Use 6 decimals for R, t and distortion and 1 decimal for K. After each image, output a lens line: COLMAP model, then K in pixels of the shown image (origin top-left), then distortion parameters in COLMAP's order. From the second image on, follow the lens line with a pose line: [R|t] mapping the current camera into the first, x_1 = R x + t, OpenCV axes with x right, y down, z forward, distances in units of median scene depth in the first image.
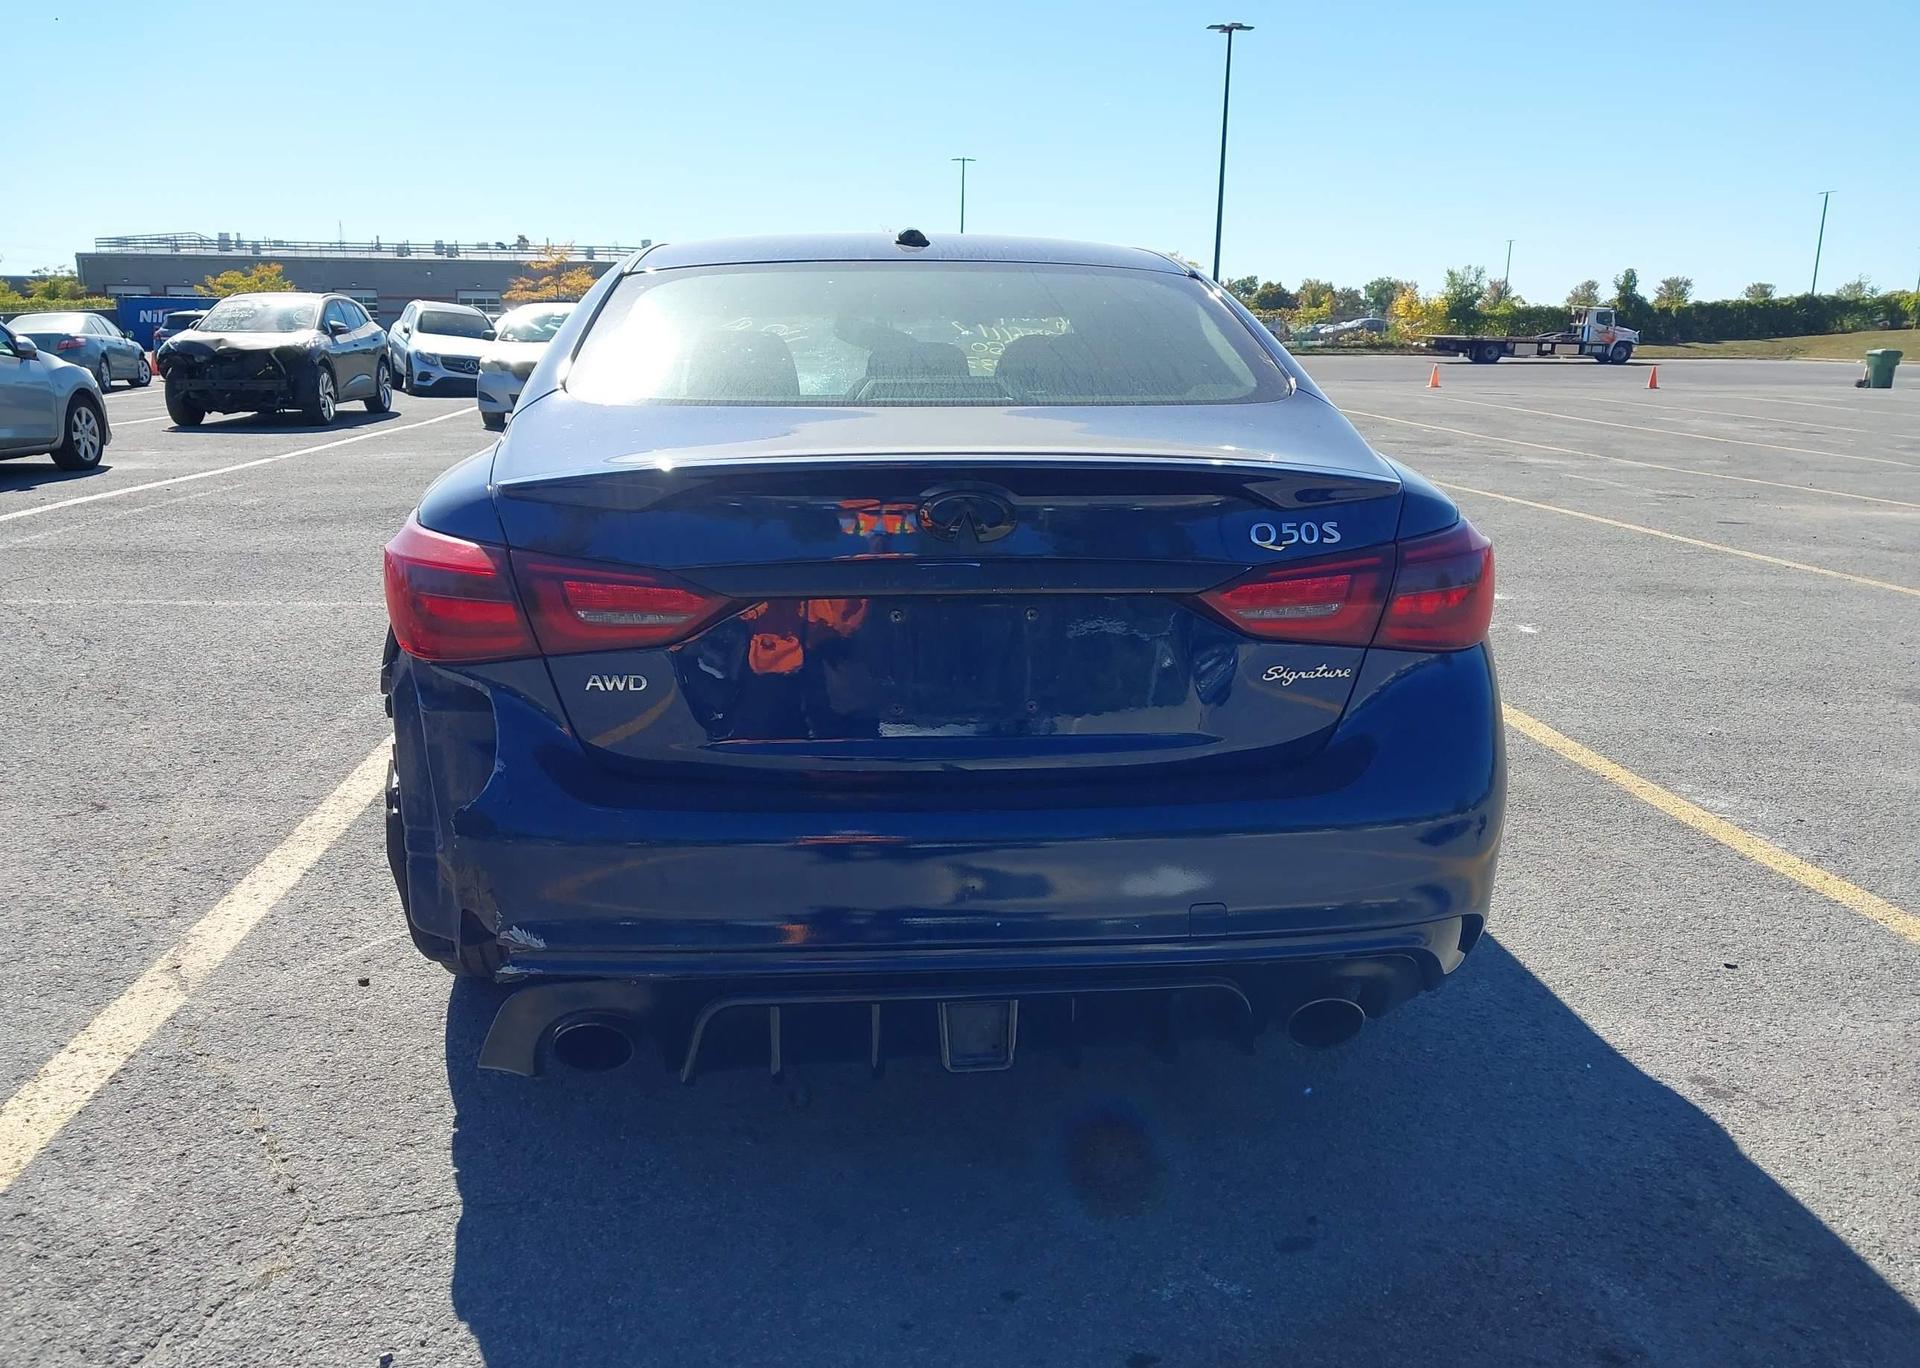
lens RADIAL K [[1505.4, 0, 931.5], [0, 1505.4, 678.6], [0, 0, 1]] dist [0.019708, -0.019290]
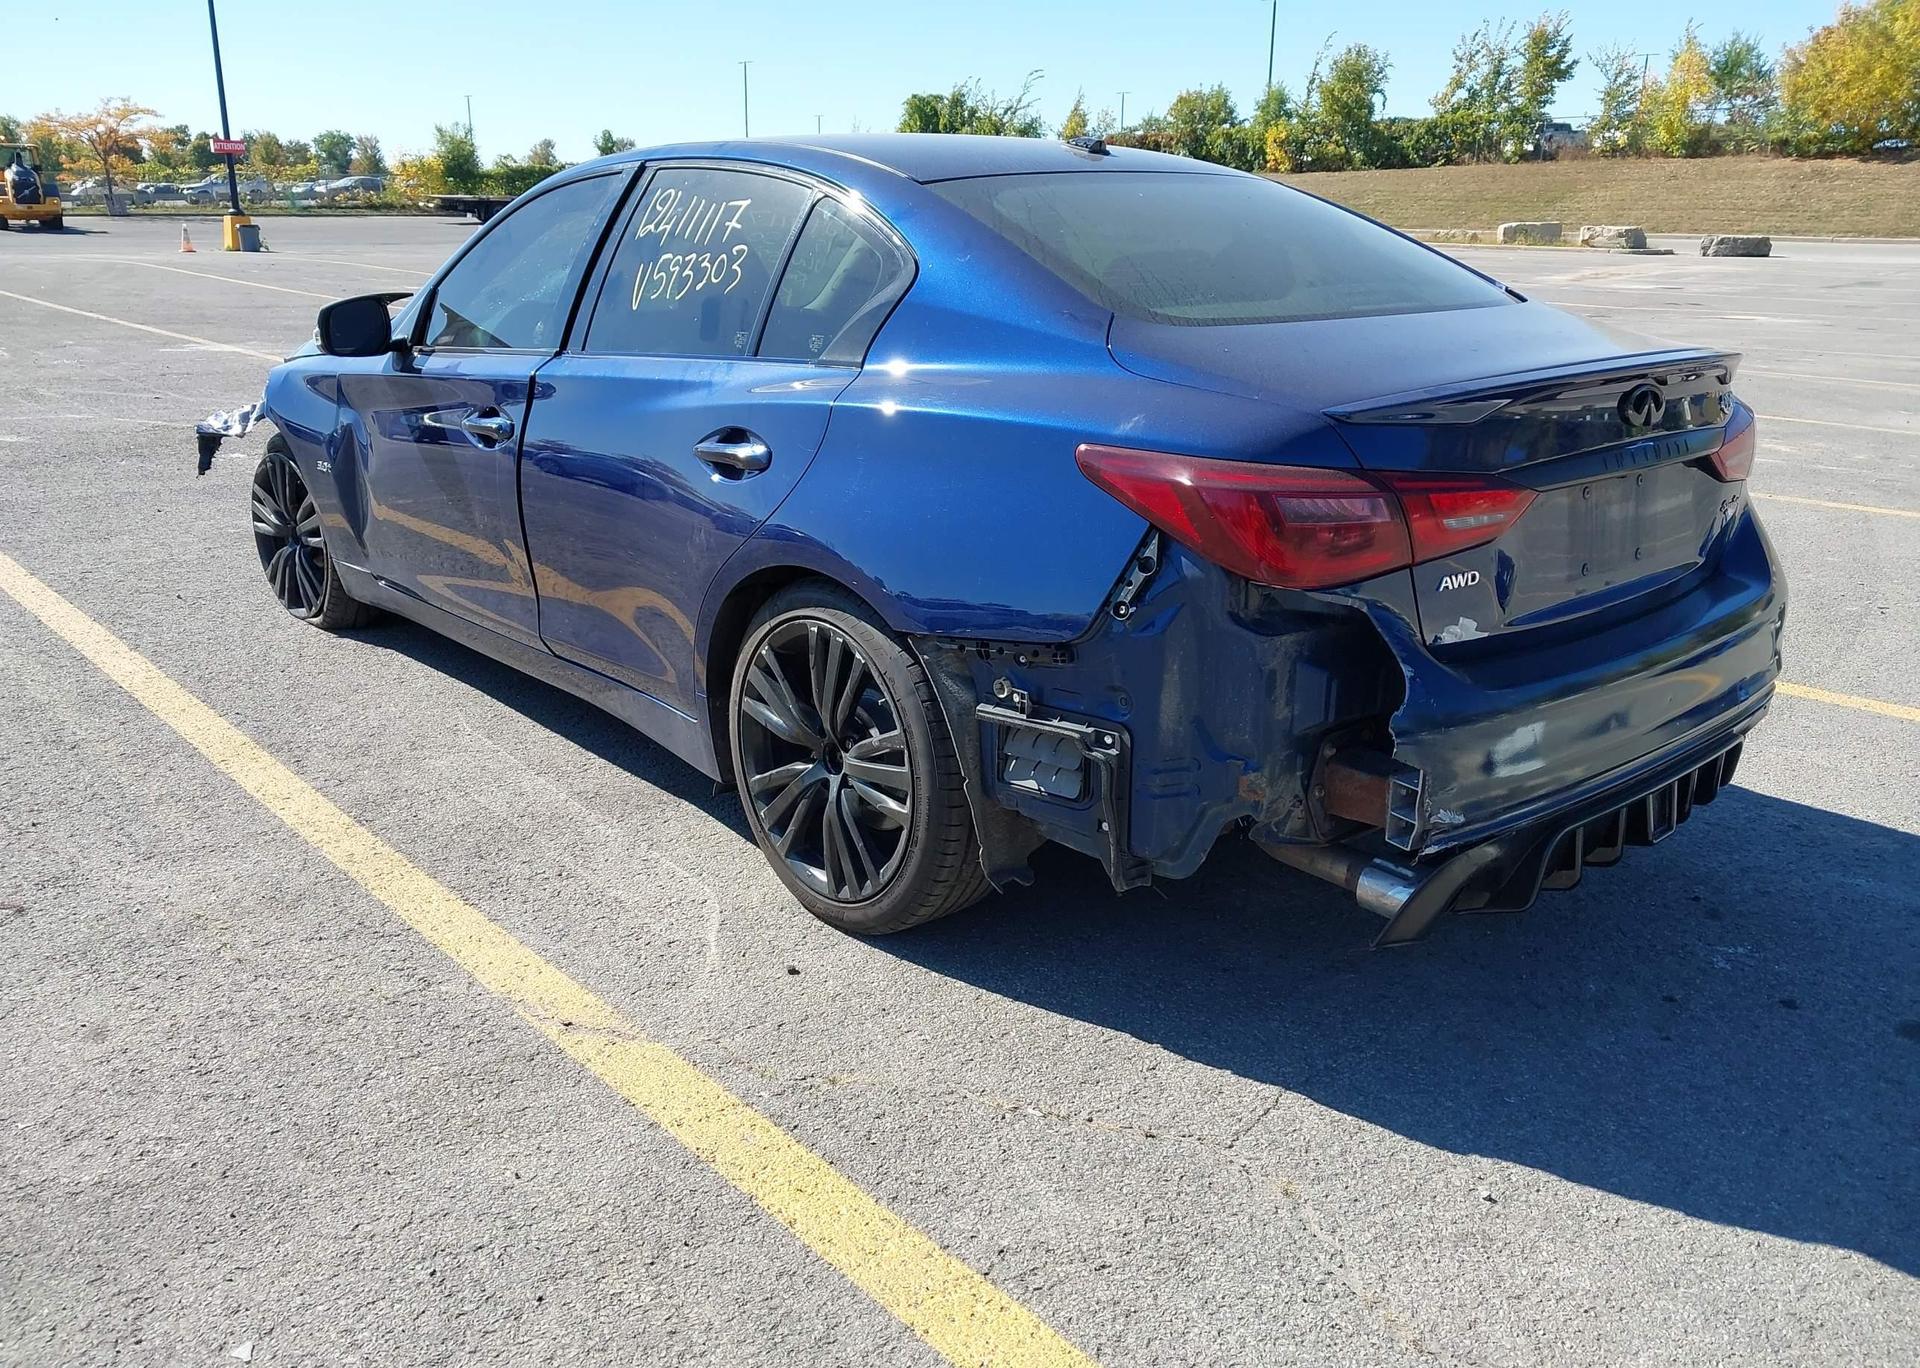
lens RADIAL K [[1505.4, 0, 931.6], [0, 1505.4, 681.4], [0, 0, 1]] dist [0.019708, -0.019290]
pose [[0.810174, -0.181081, 0.557519, -0.599006], [0.131203, 0.982978, 0.128608, -0.061141], [-0.571317, -0.031047, 0.820142, 0.154711]]
